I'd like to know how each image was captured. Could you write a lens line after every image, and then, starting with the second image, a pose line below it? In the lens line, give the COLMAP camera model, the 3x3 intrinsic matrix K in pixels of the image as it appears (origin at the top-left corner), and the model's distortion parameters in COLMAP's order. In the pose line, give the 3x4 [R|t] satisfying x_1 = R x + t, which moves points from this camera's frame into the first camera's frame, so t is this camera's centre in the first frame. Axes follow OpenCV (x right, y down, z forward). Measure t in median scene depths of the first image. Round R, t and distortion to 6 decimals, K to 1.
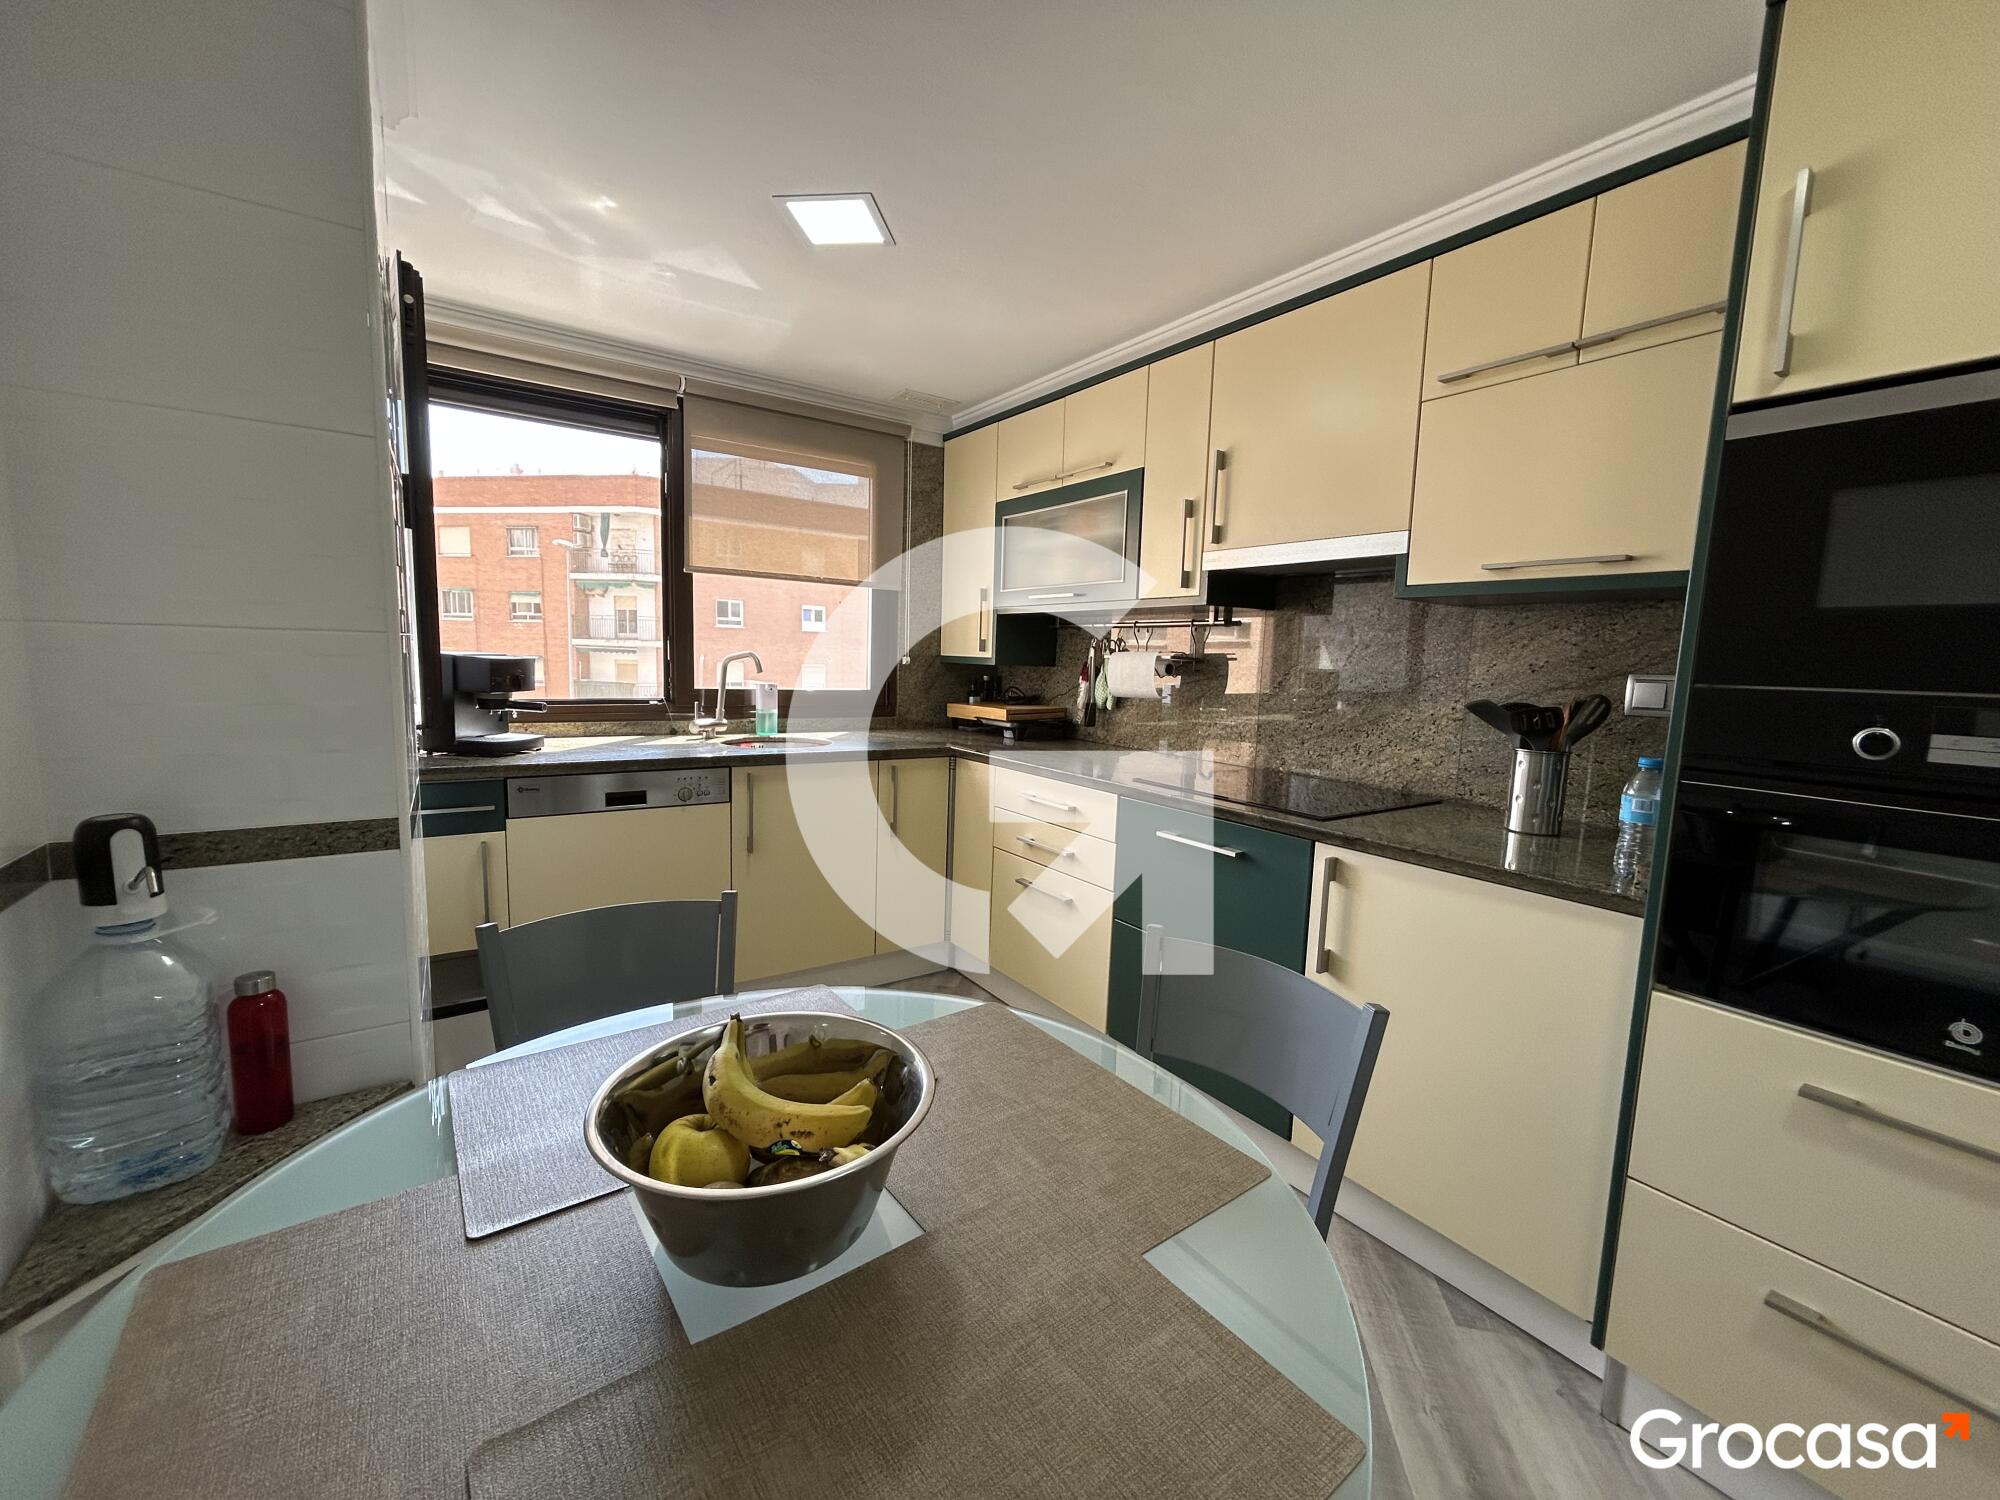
lens RADIAL K [[806.8, 0, 1000.5], [0, 806.8, 750.1], [0, 0, 1]] dist [0.001606, 0.000346]
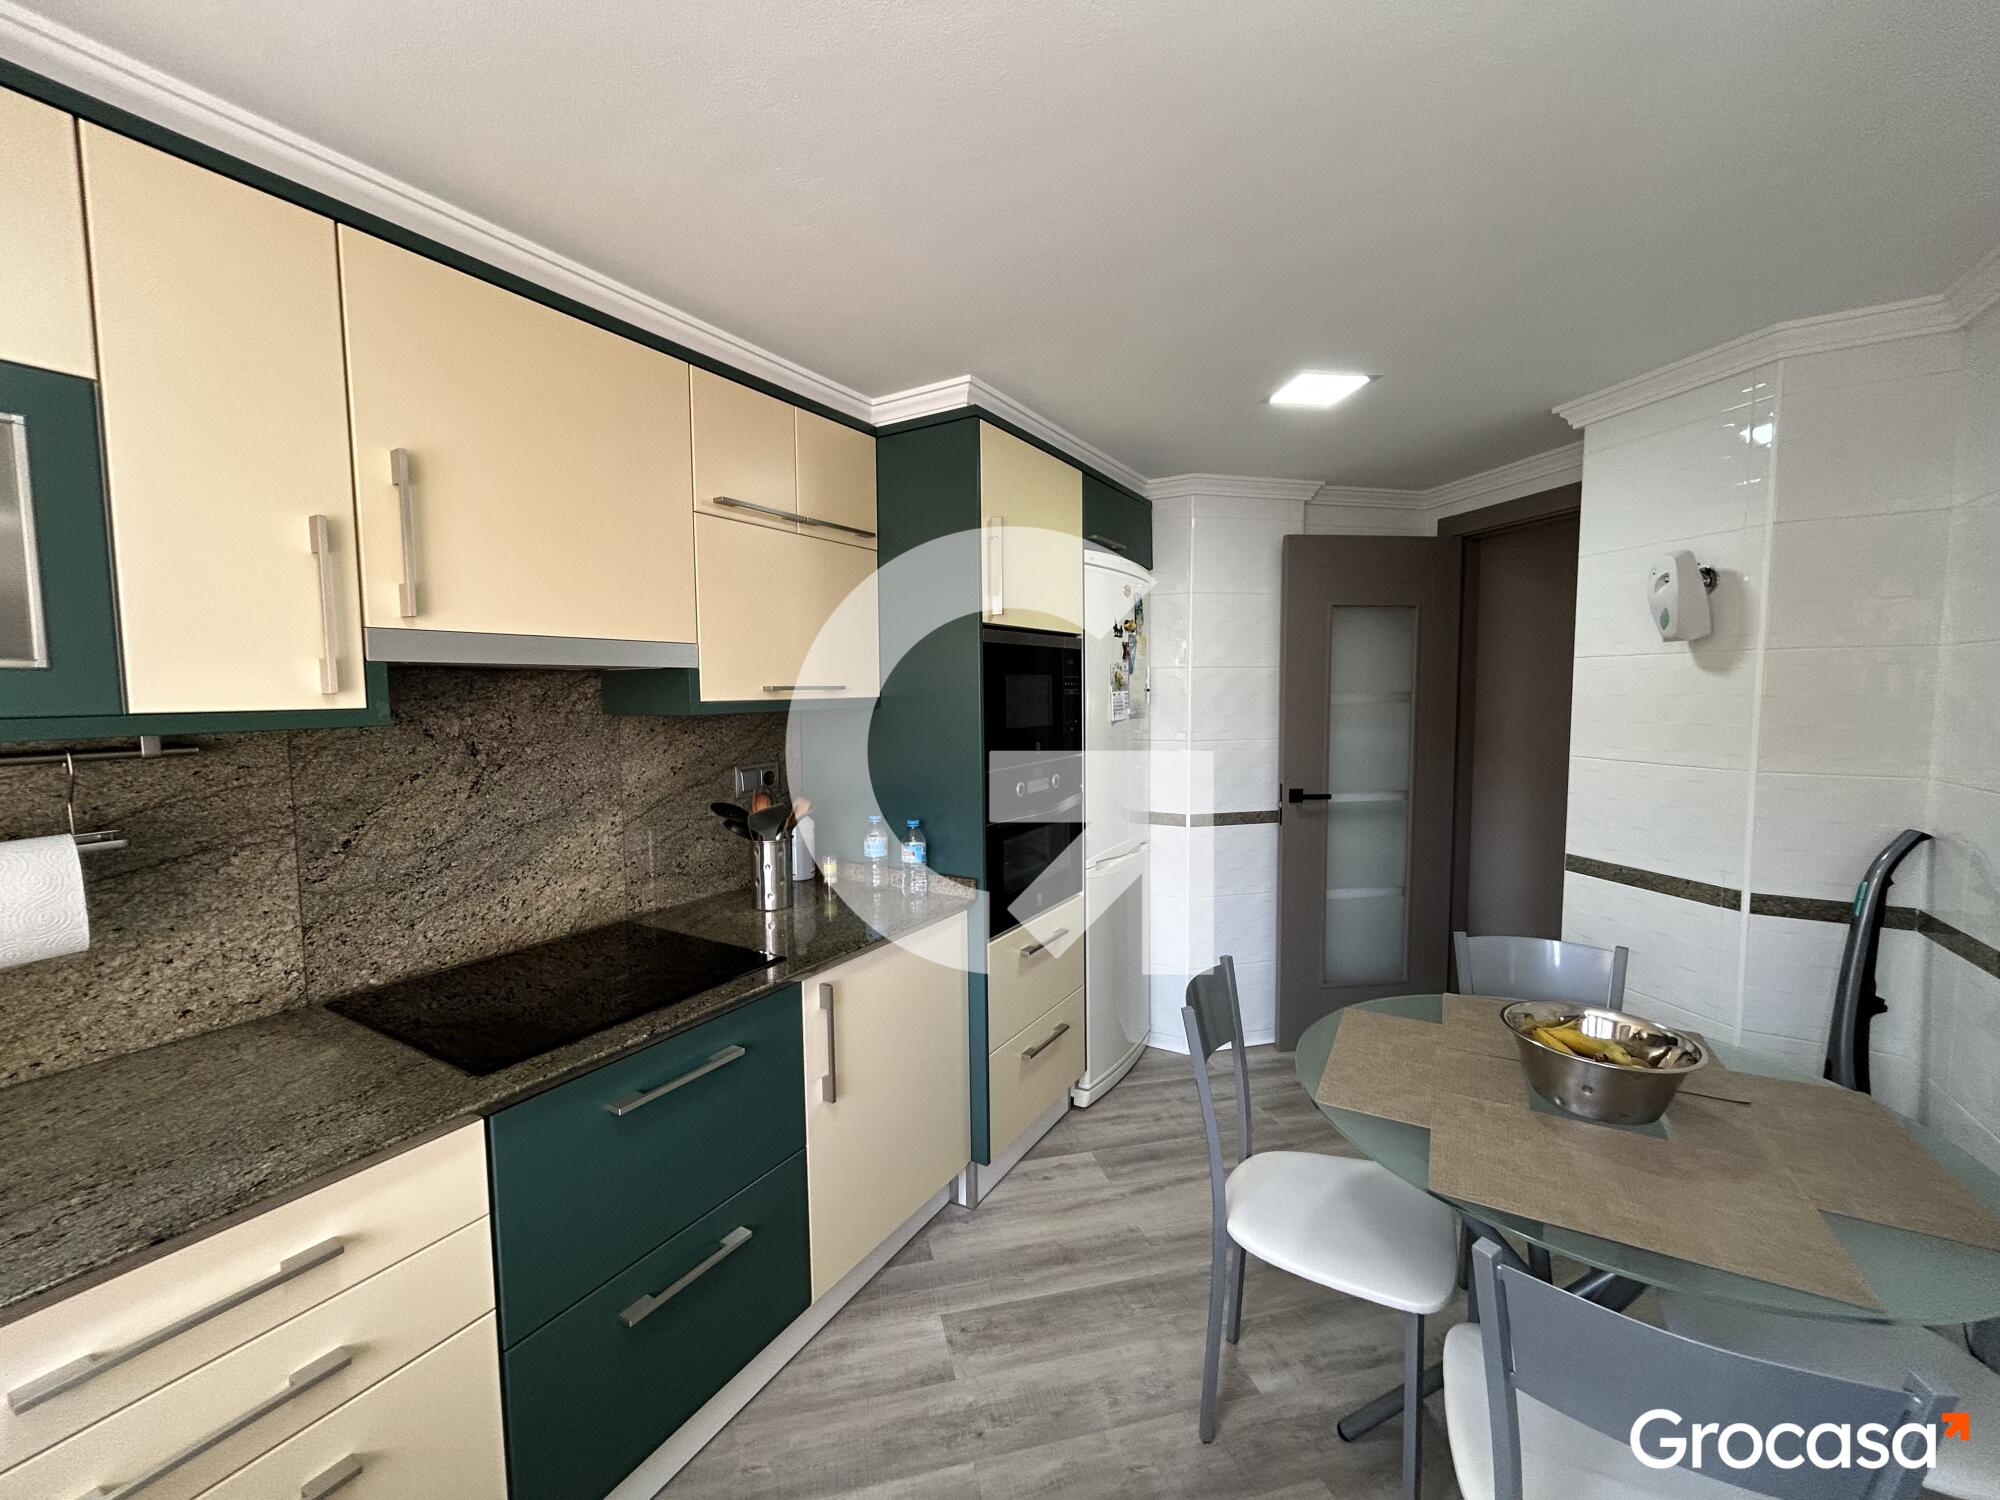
lens RADIAL K [[806.8, 0, 1000.5], [0, 806.8, 750.1], [0, 0, 1]] dist [0.001606, 0.000346]
pose [[-0.406372, -0.099754, 0.908246, -0.417315], [0.103782, 0.982551, 0.154349, -0.213643], [-0.907795, 0.156983, -0.388928, 0.876111]]
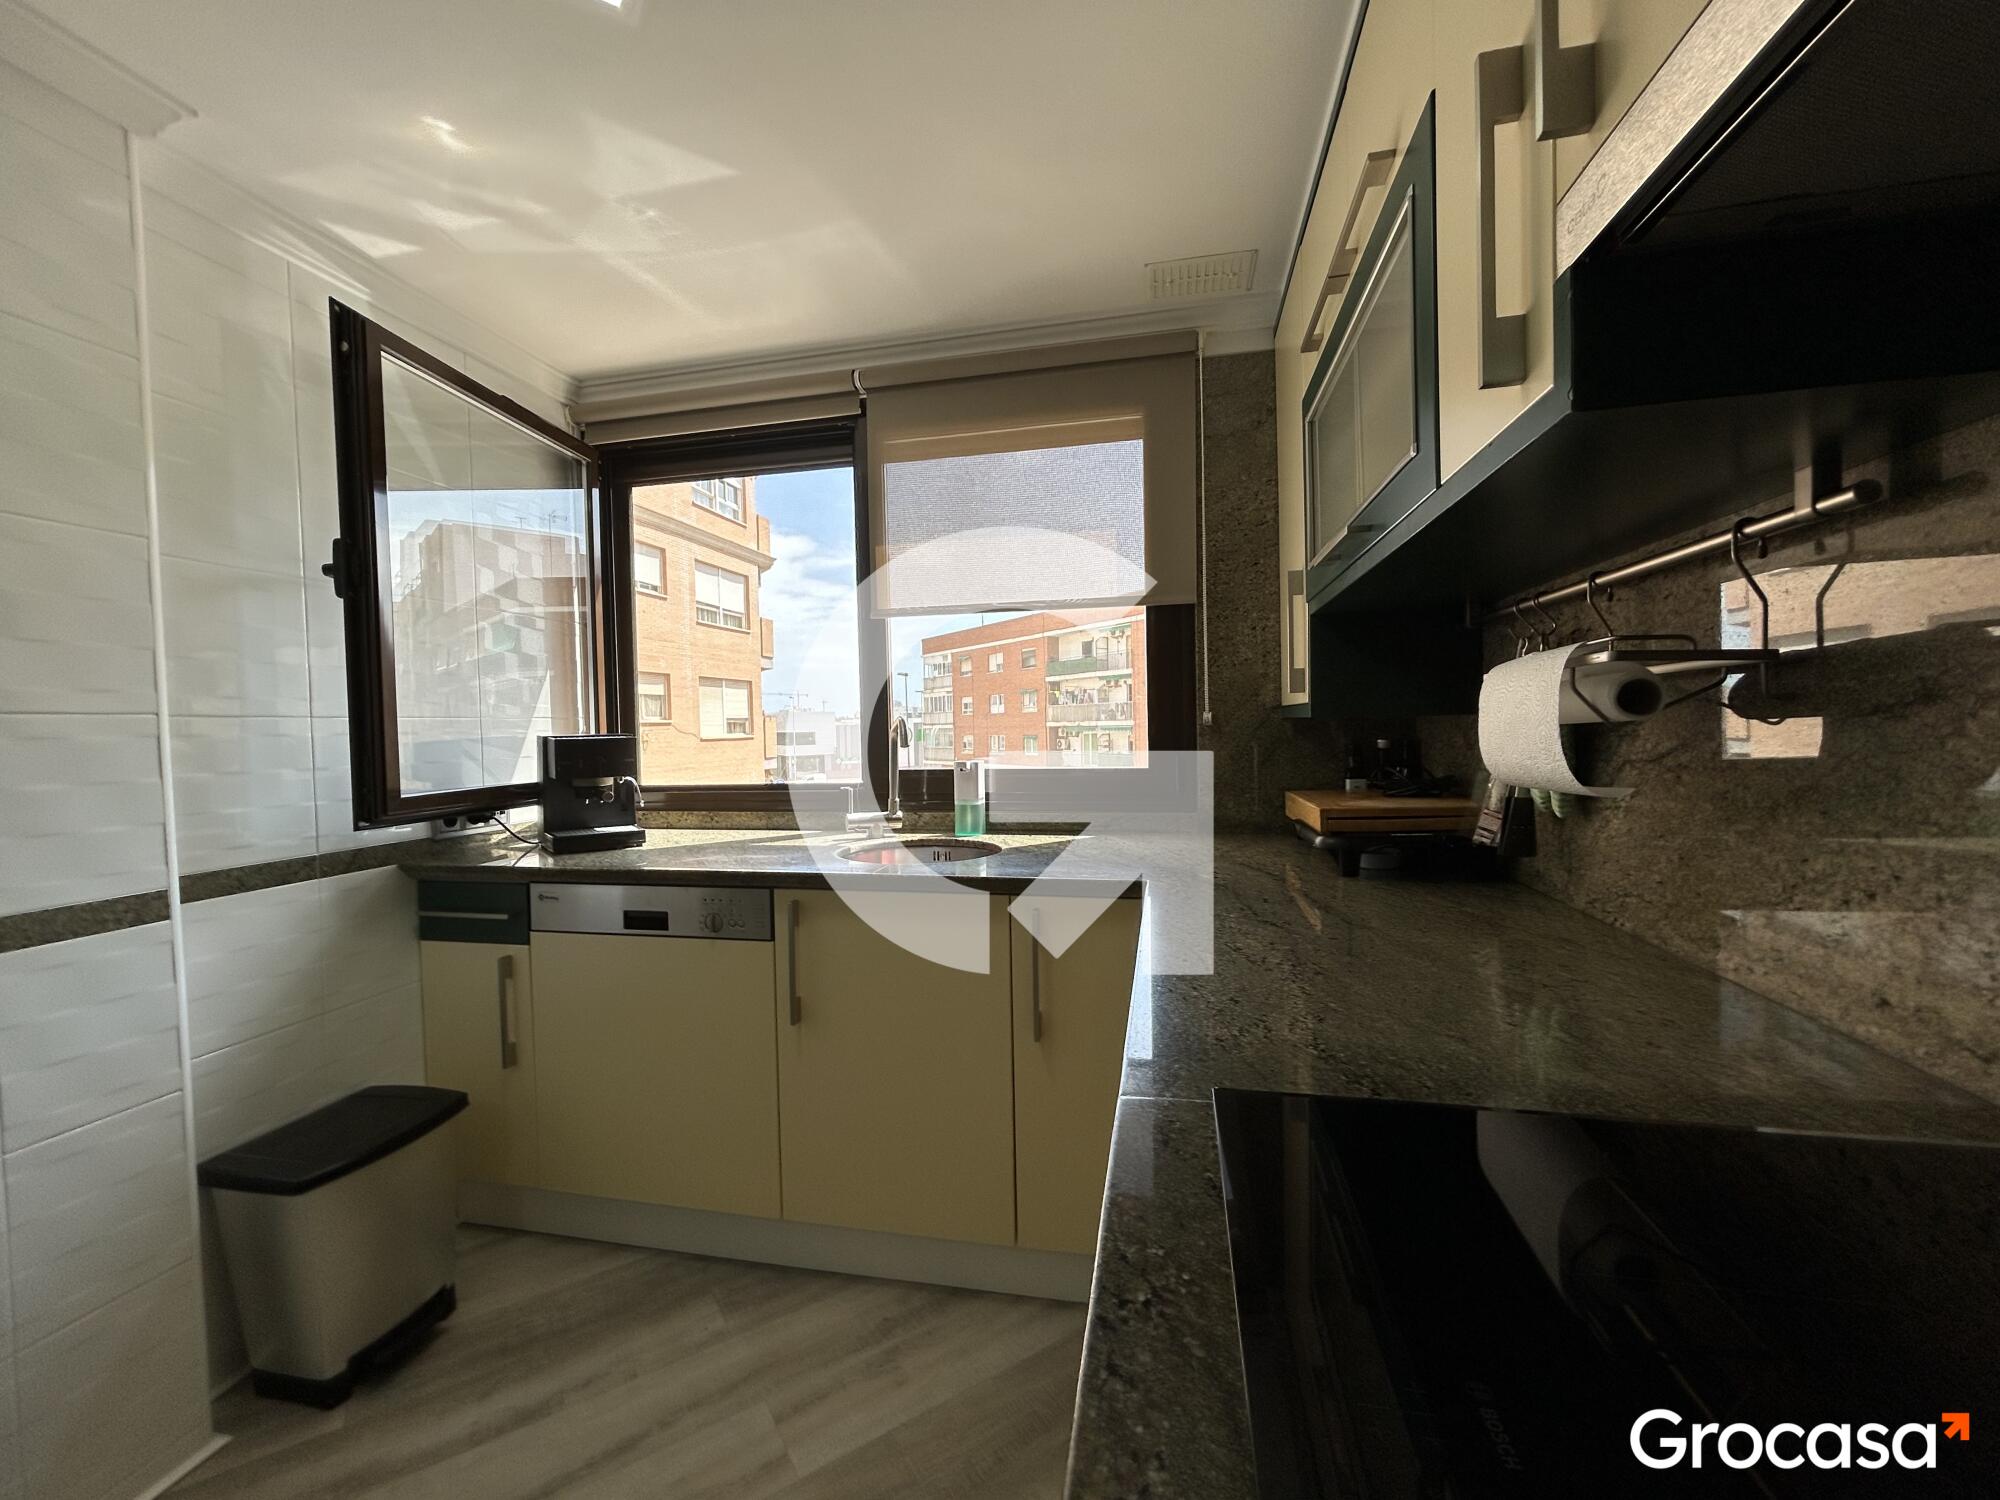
lens RADIAL K [[806.8, 0, 1000.5], [0, 806.8, 750.1], [0, 0, 1]] dist [0.001606, 0.000346]
pose [[0.681965, -0.024783, -0.730965, 0.325160], [-0.041330, 0.996523, -0.072347, -0.059204], [0.730217, 0.079549, 0.678569, 0.752454]]
